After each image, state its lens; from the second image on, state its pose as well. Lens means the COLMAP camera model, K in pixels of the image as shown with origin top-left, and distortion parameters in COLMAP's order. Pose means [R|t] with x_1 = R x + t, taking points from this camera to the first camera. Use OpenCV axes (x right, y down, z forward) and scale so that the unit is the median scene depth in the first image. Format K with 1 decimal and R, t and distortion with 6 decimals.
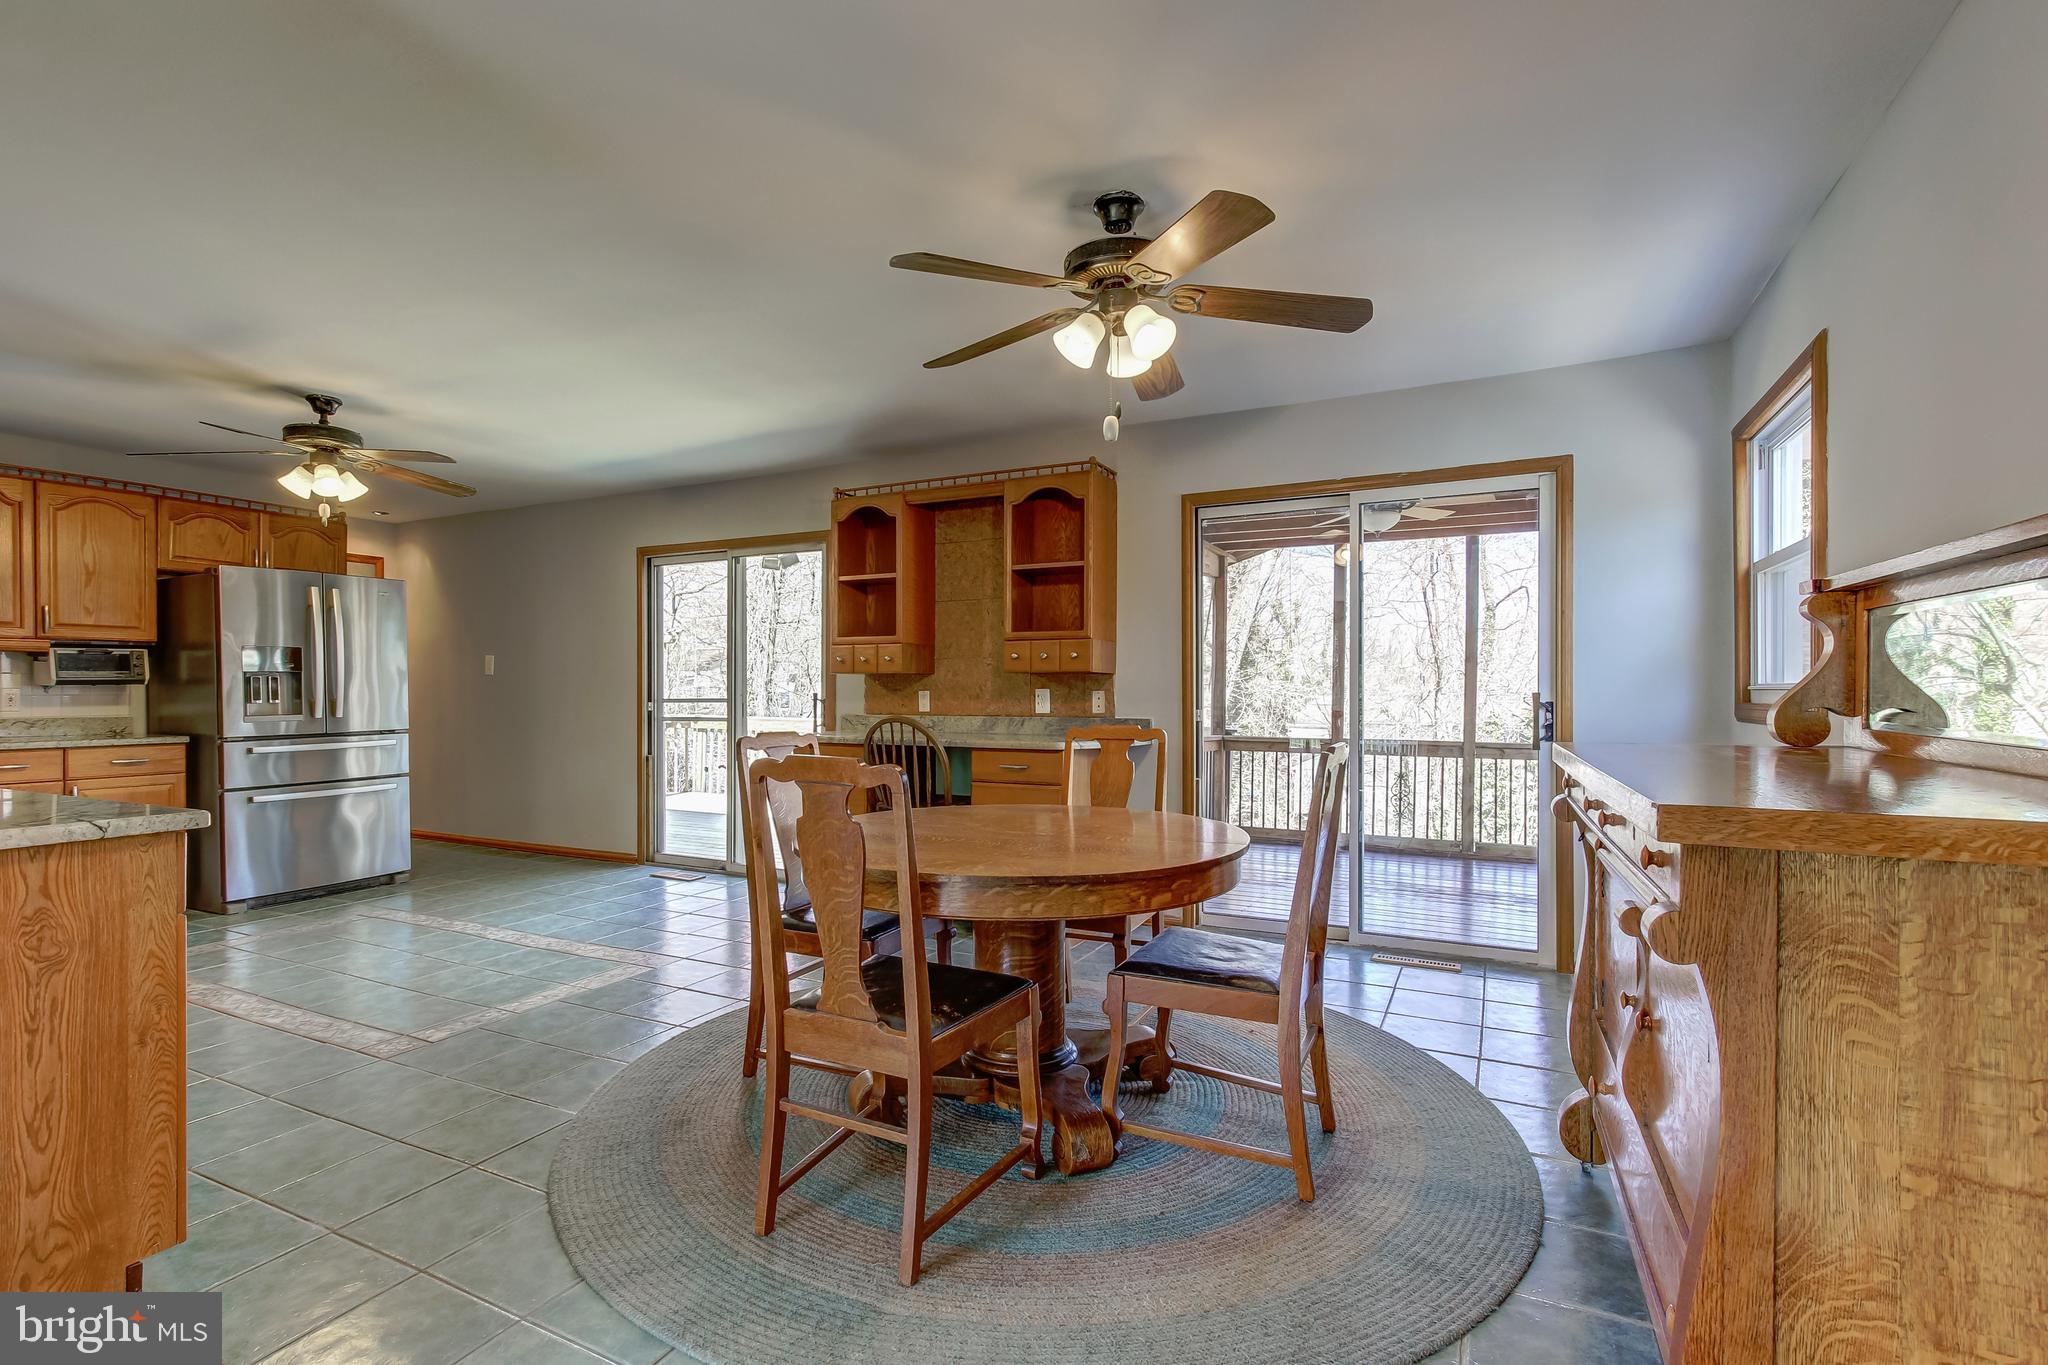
lens RADIAL K [[936.8, 0, 1031.6], [0, 936.8, 697.8], [0, 0, 1]] dist [0.000421, 0.002389]
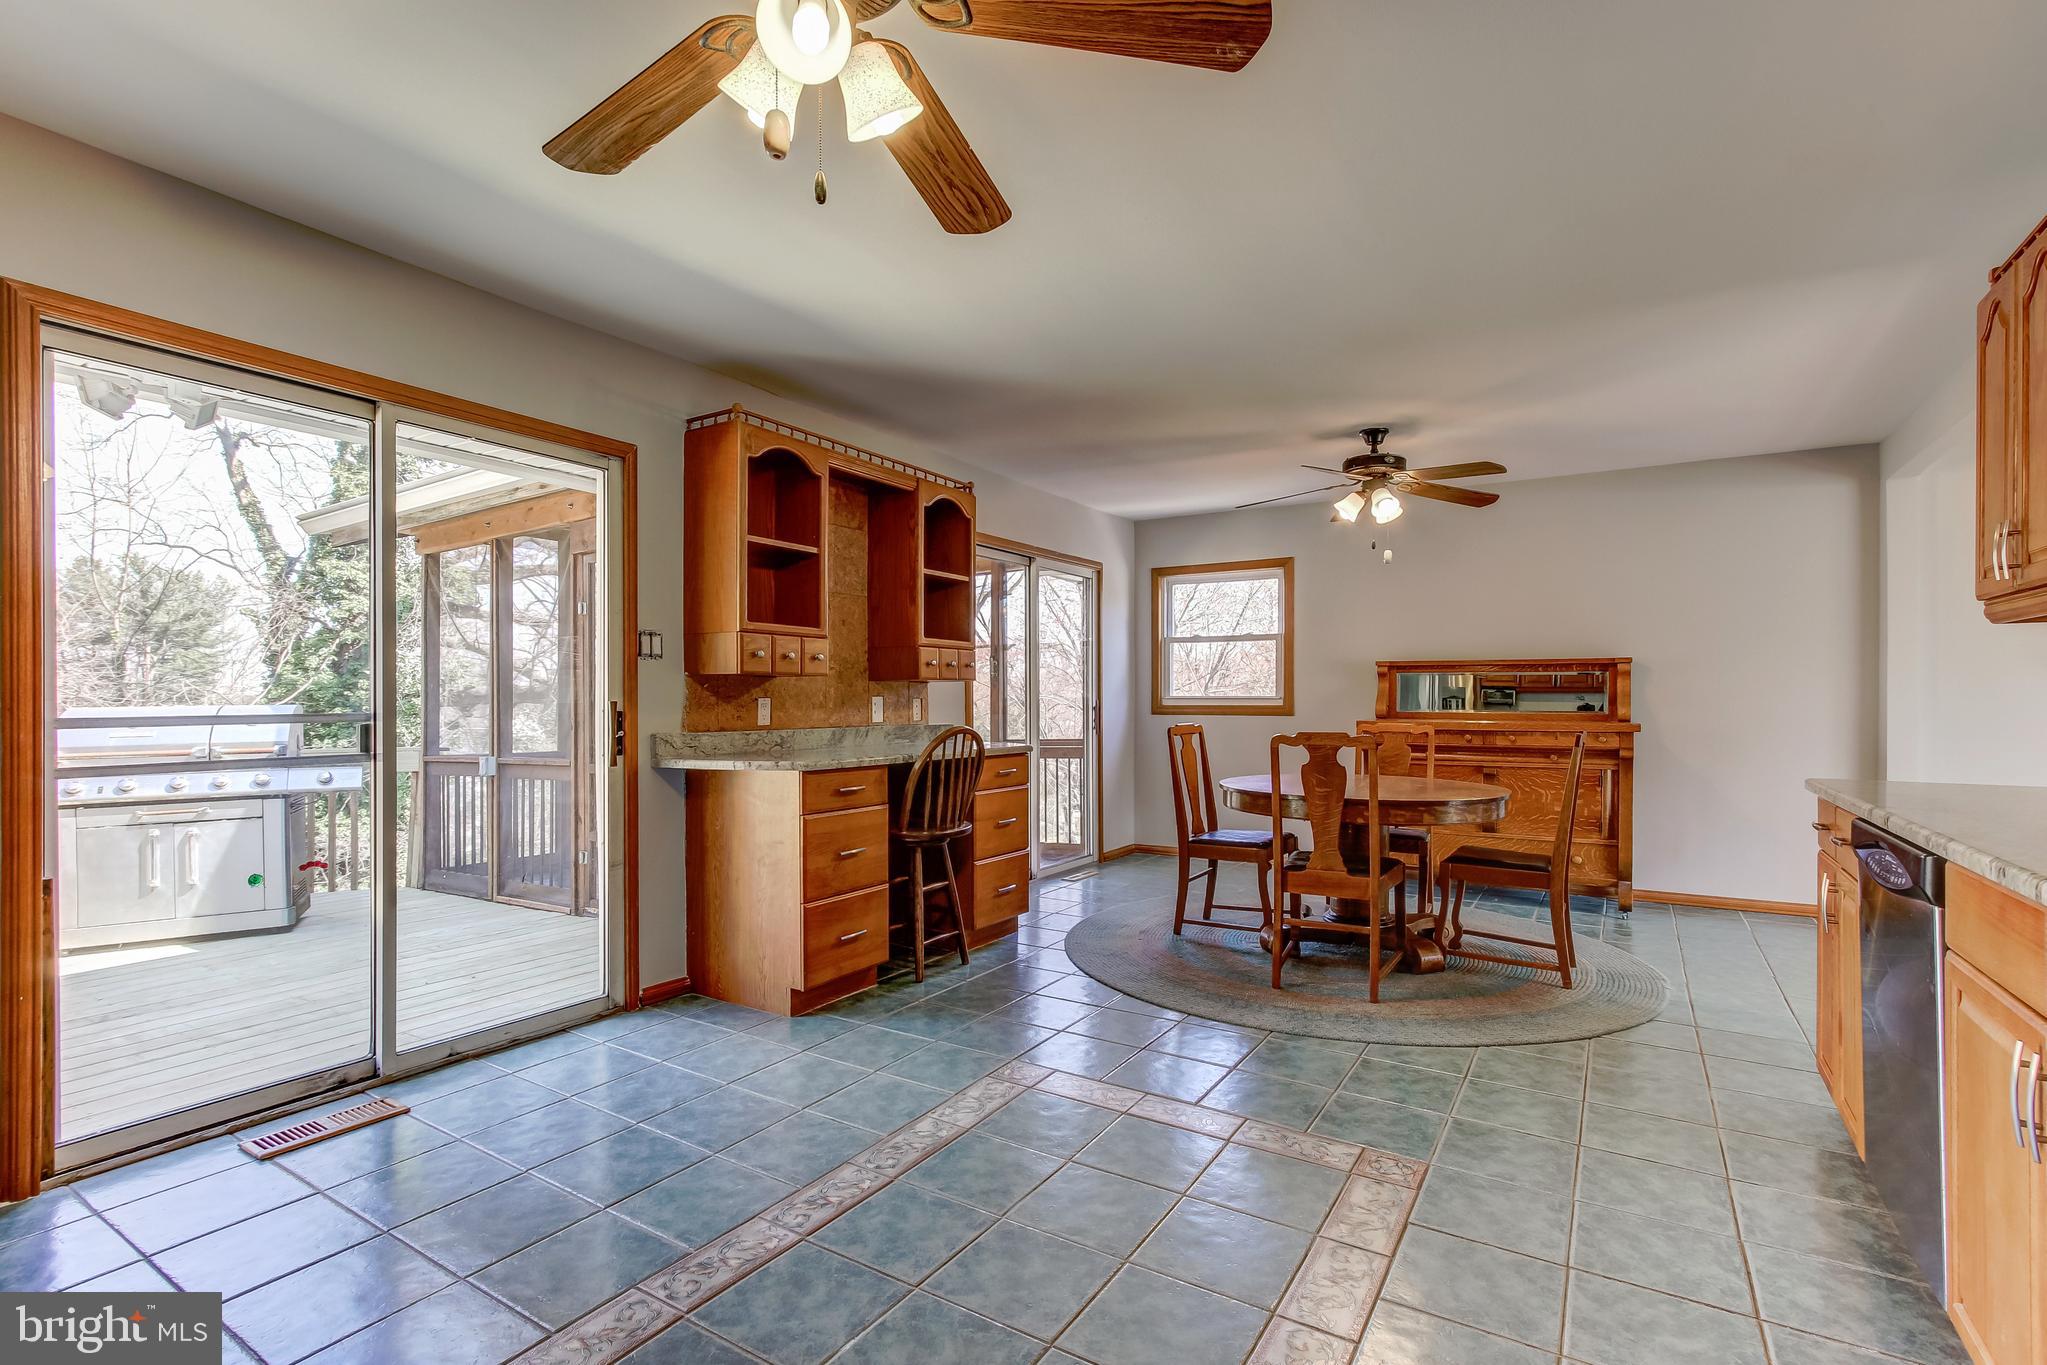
lens RADIAL K [[936.4, 0, 1019.6], [0, 936.4, 697.8], [0, 0, 1]] dist [0.000421, 0.002389]
pose [[0.116452, 0.002877, 0.993192, -0.937918], [0.005919, 0.999976, -0.003591, -0.004259], [-0.993179, 0.006297, 0.116433, 0.770096]]
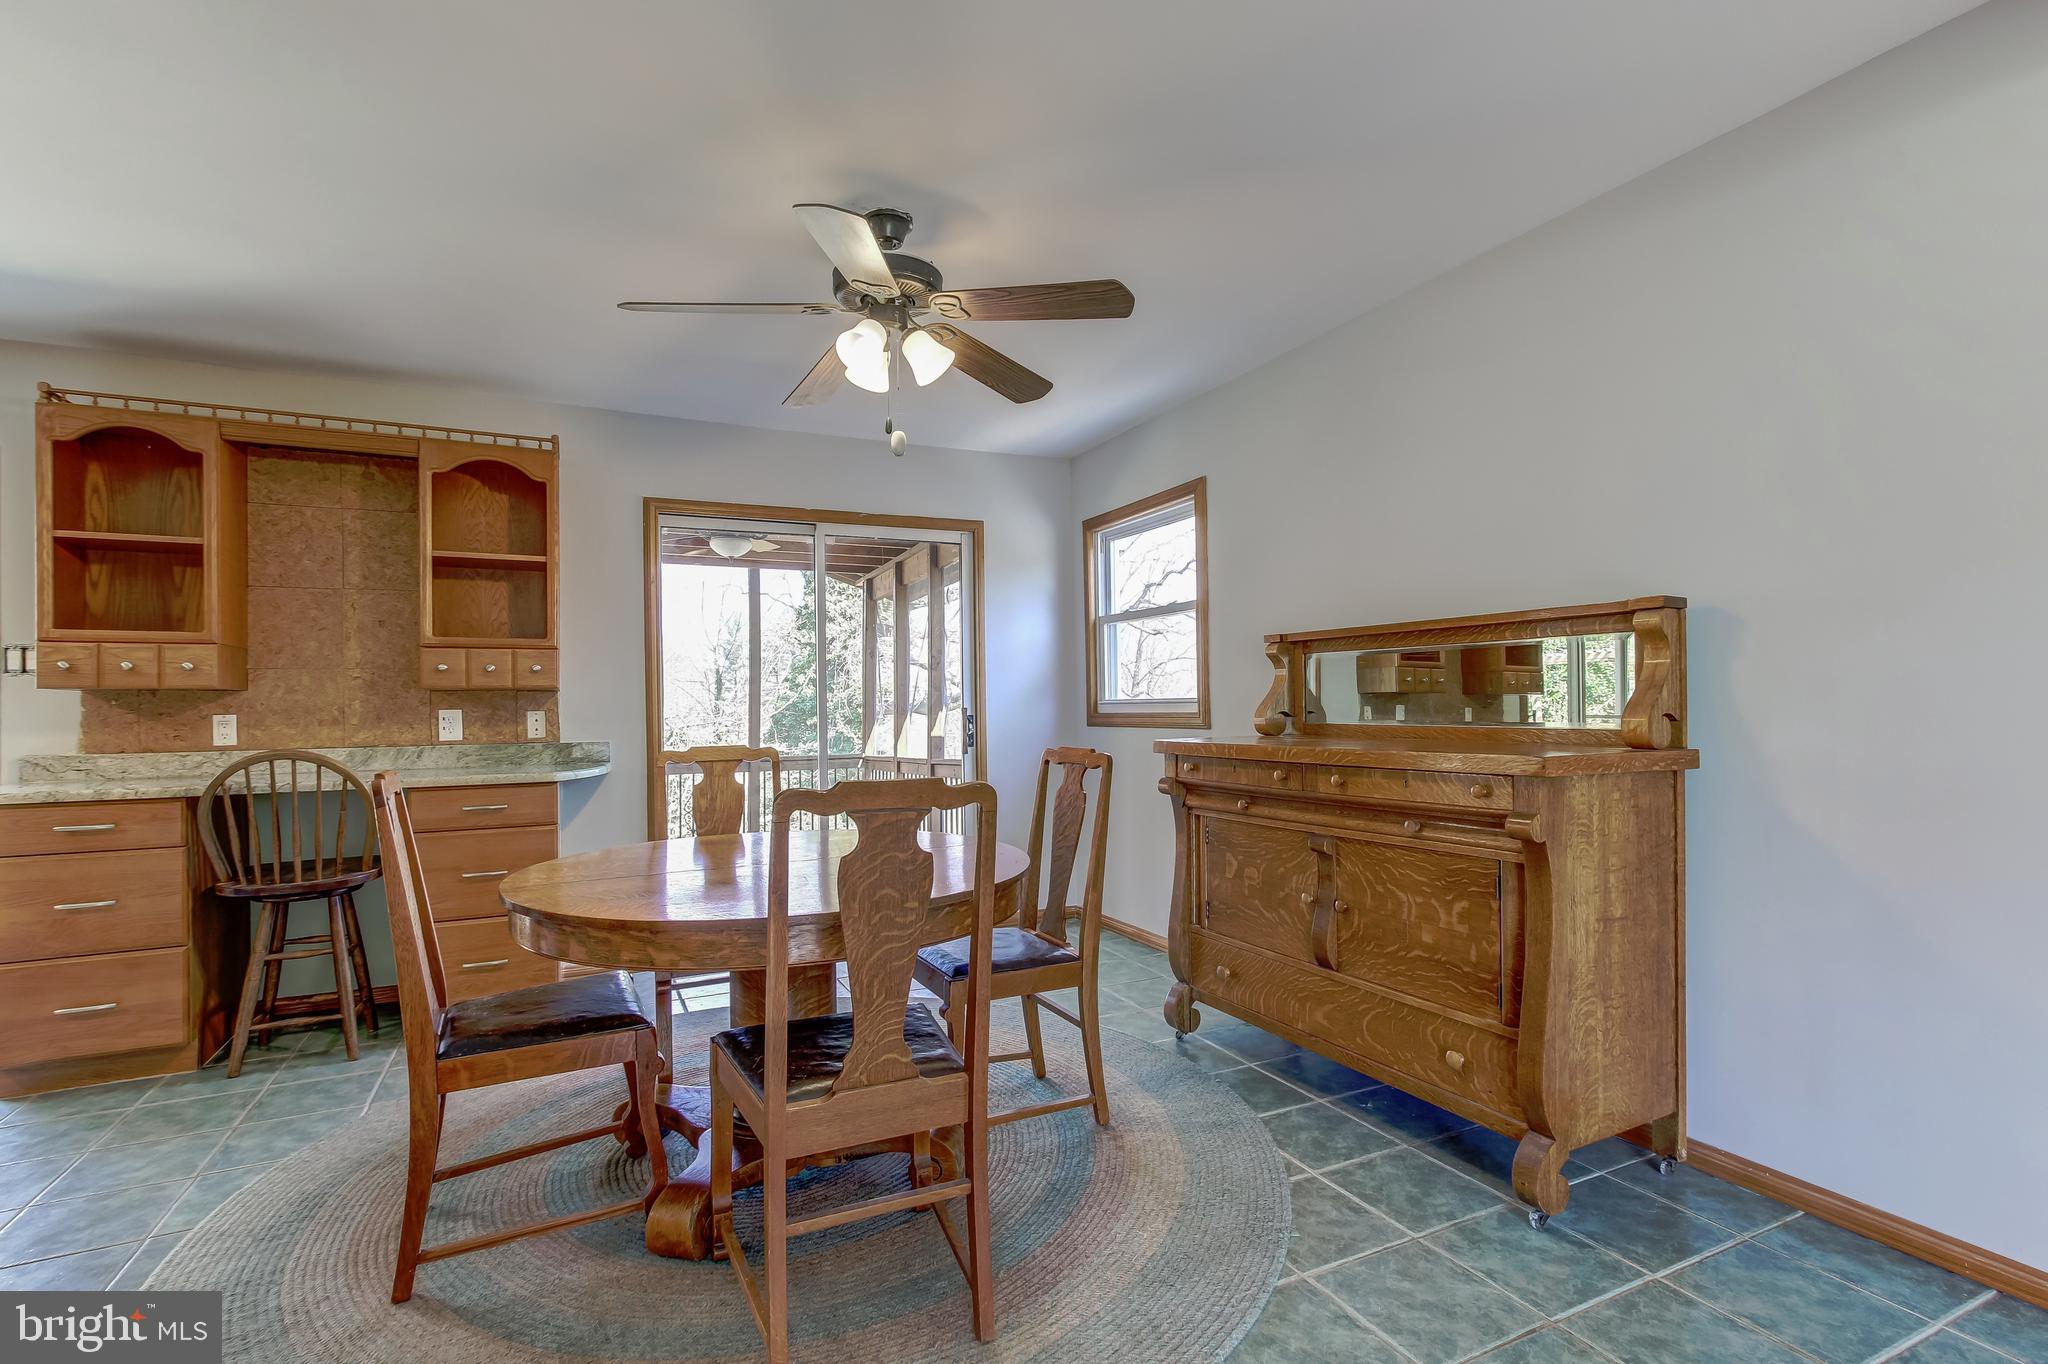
lens RADIAL K [[936.8, 0, 1015.9], [0, 936.8, 689.1], [0, 0, 1]] dist [0.000421, 0.002389]
pose [[0.623022, 0.007670, 0.782167, -0.317589], [0.018020, 0.999546, -0.024155, 0.000764], [-0.781997, 0.029144, 0.622600, 0.142515]]
